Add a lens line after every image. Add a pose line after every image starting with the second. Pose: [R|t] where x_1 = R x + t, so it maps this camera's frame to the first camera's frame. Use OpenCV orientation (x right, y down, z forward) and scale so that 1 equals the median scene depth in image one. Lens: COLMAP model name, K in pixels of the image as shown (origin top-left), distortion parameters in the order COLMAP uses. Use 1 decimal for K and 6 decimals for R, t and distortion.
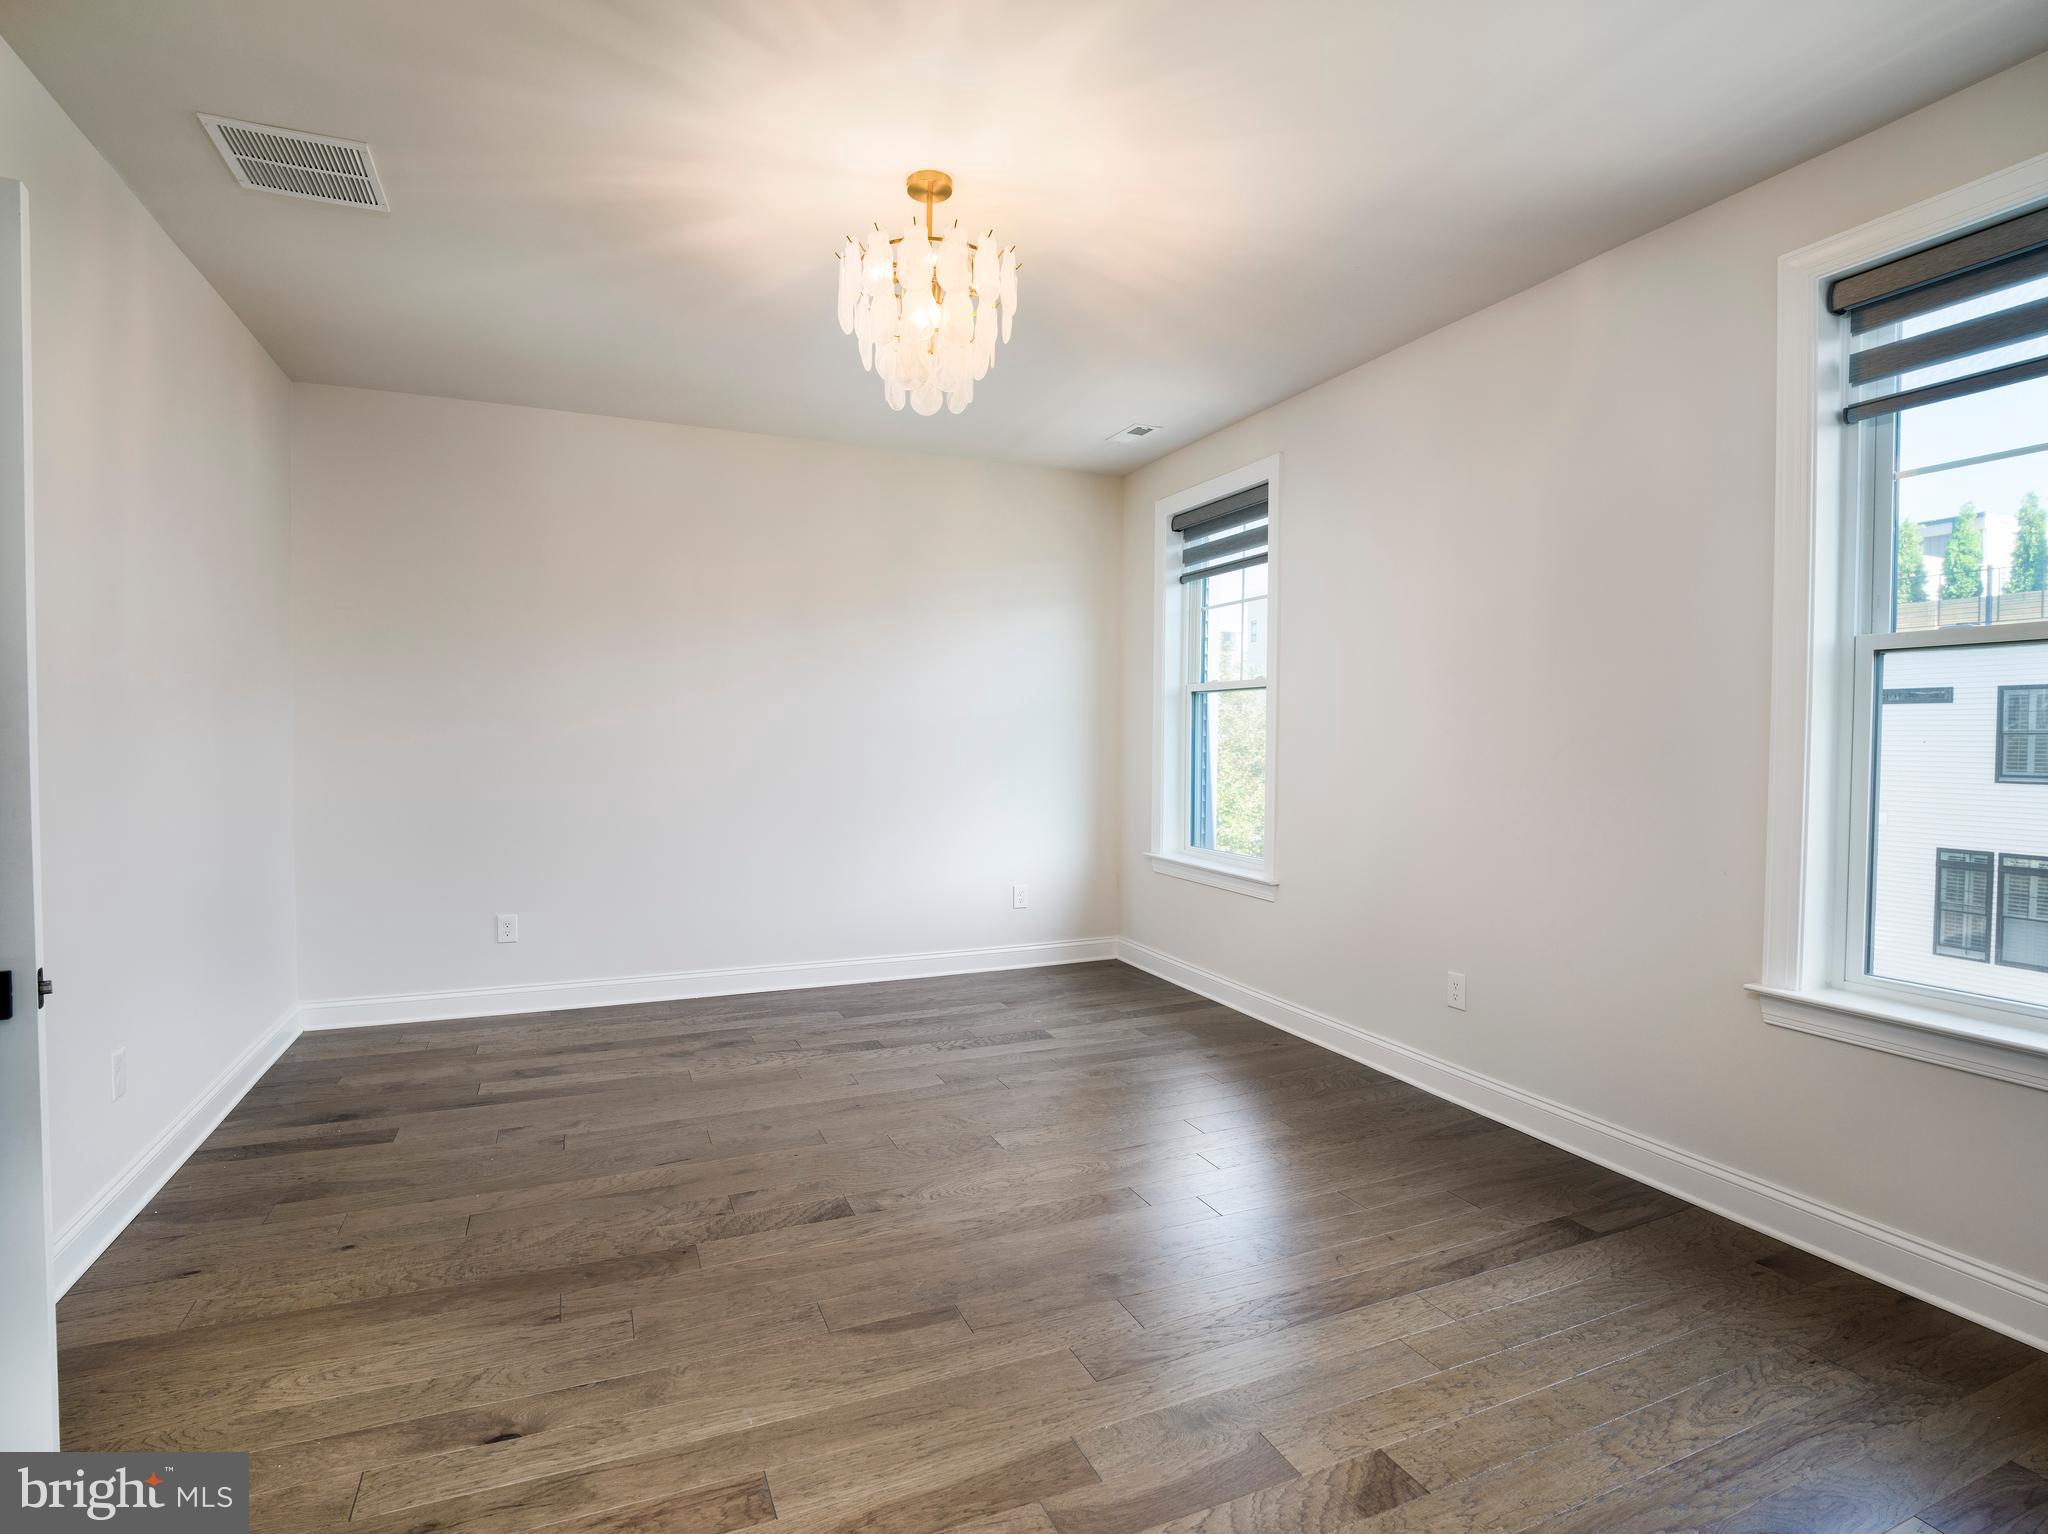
lens RADIAL K [[1048.5, 0, 1017.3], [0, 1048.5, 774.3], [0, 0, 1]] dist [-0.033771, 0.000433]
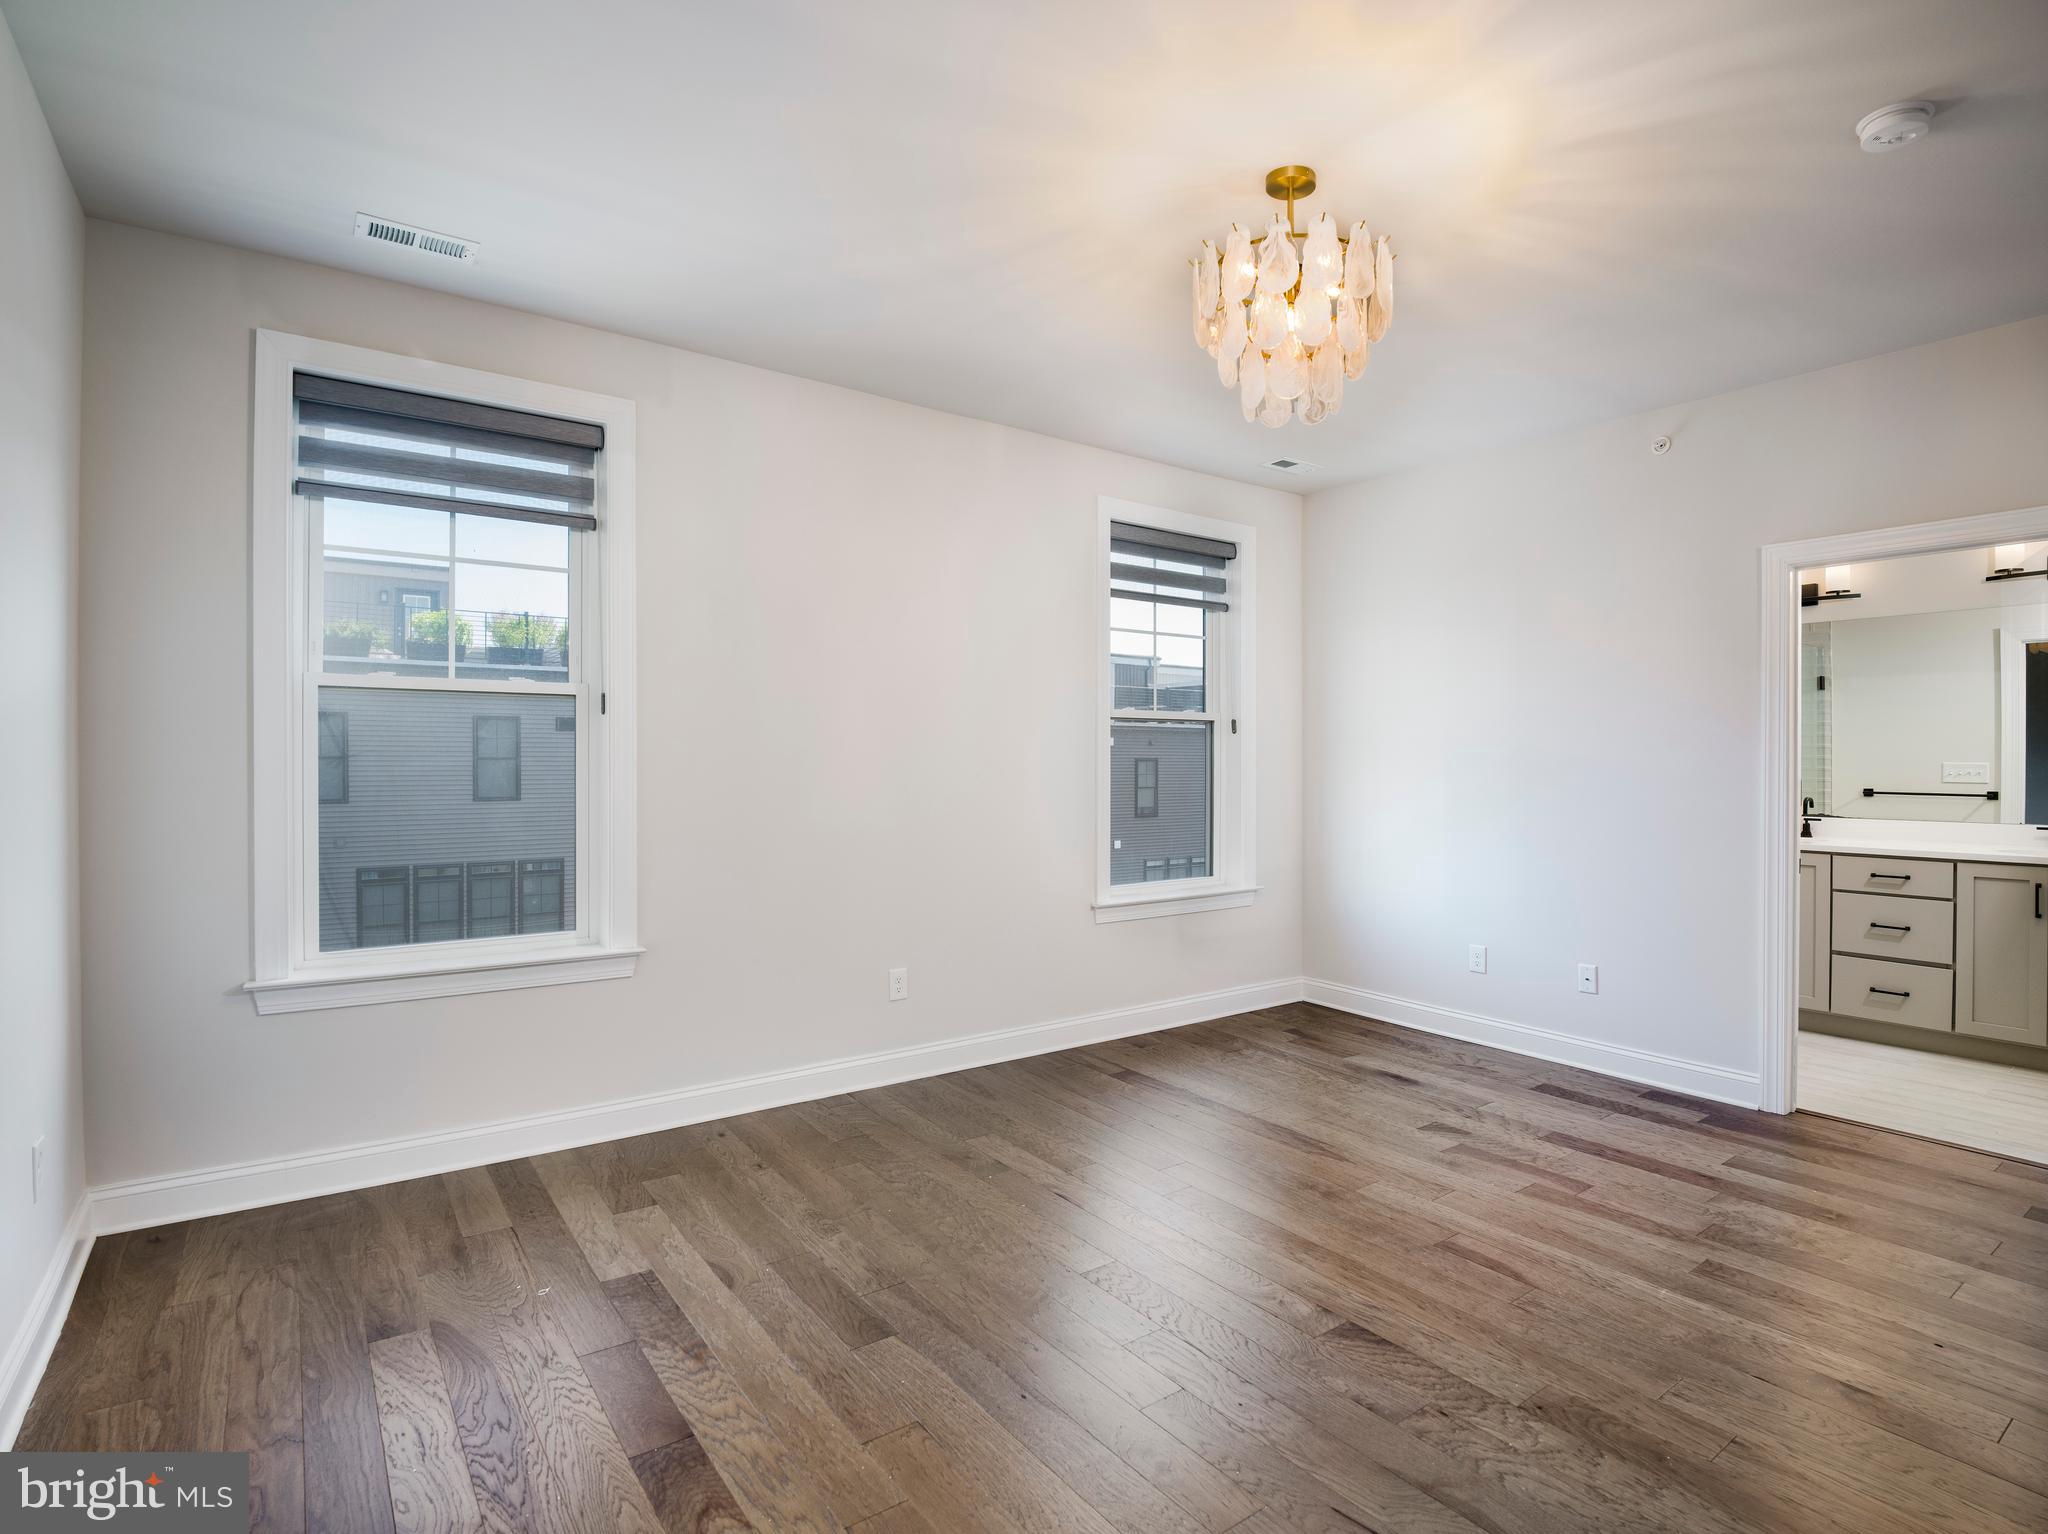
lens RADIAL K [[1056.8, 0, 1032.0], [0, 1056.8, 767.4], [0, 0, 1]] dist [-0.018252, -0.000139]
pose [[-0.240540, -0.021398, 0.970403, -0.951432], [0.029442, 0.999136, 0.029329, -0.077315], [-0.970193, 0.035625, -0.239703, 1.468334]]
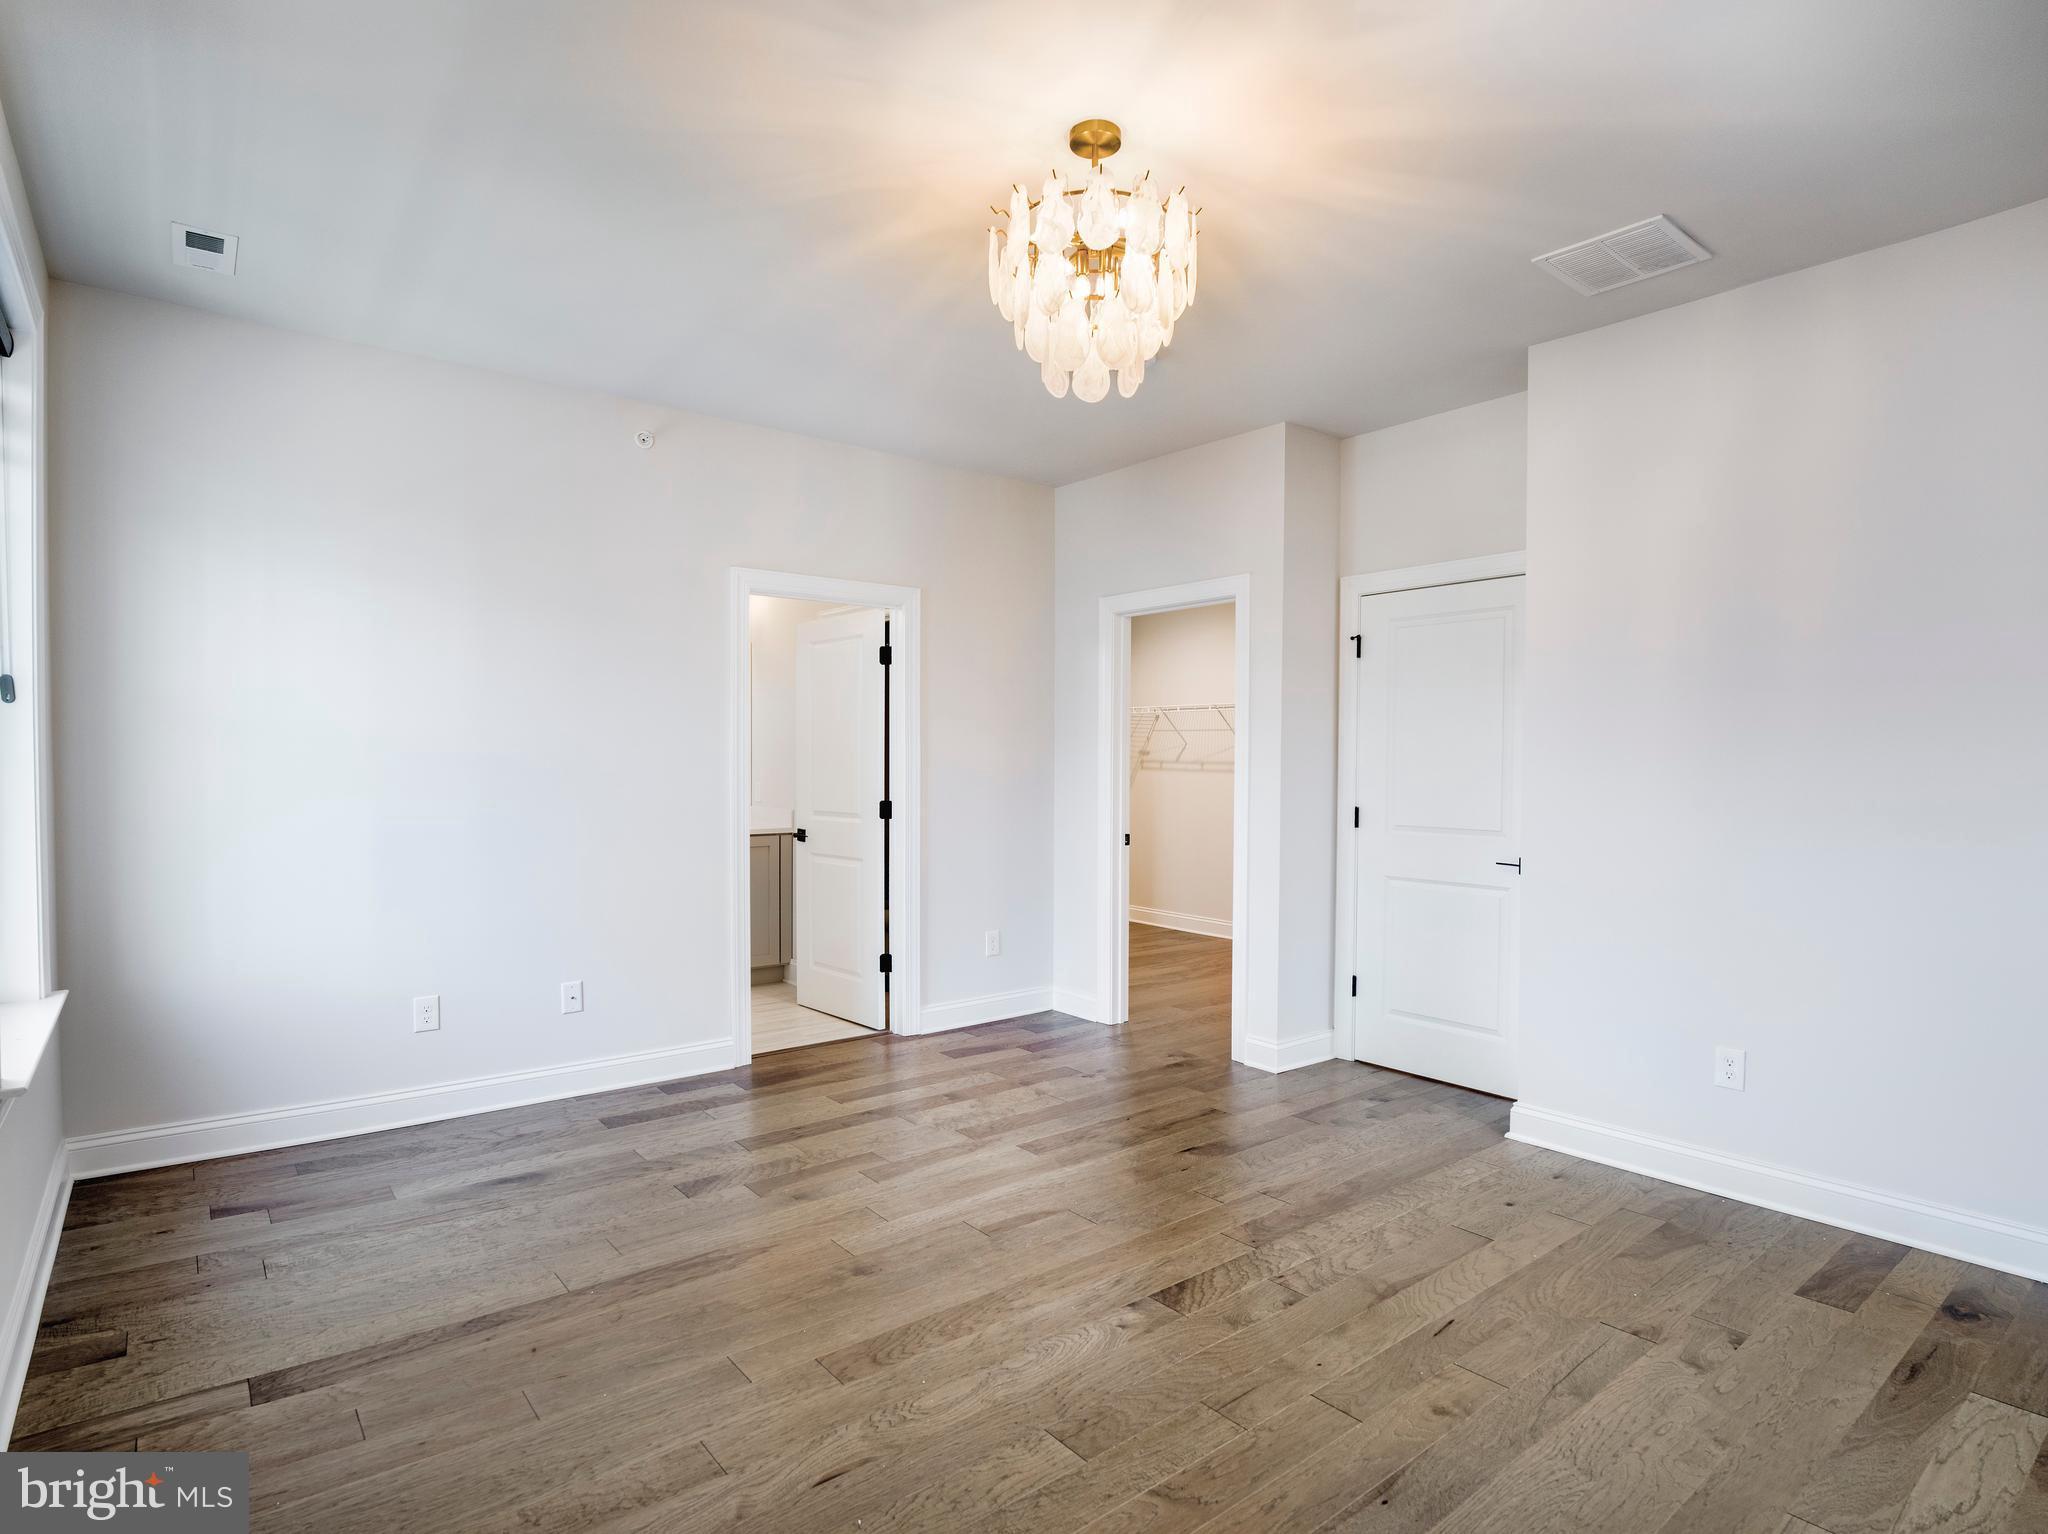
lens RADIAL K [[1056.8, 0, 1032.0], [0, 1056.8, 767.4], [0, 0, 1]] dist [-0.018252, -0.000139]
pose [[-0.961624, -0.010627, -0.274166, 0.199403], [-0.021101, 0.999155, 0.035284, -0.068452], [0.273559, 0.039715, -0.961035, 1.850844]]
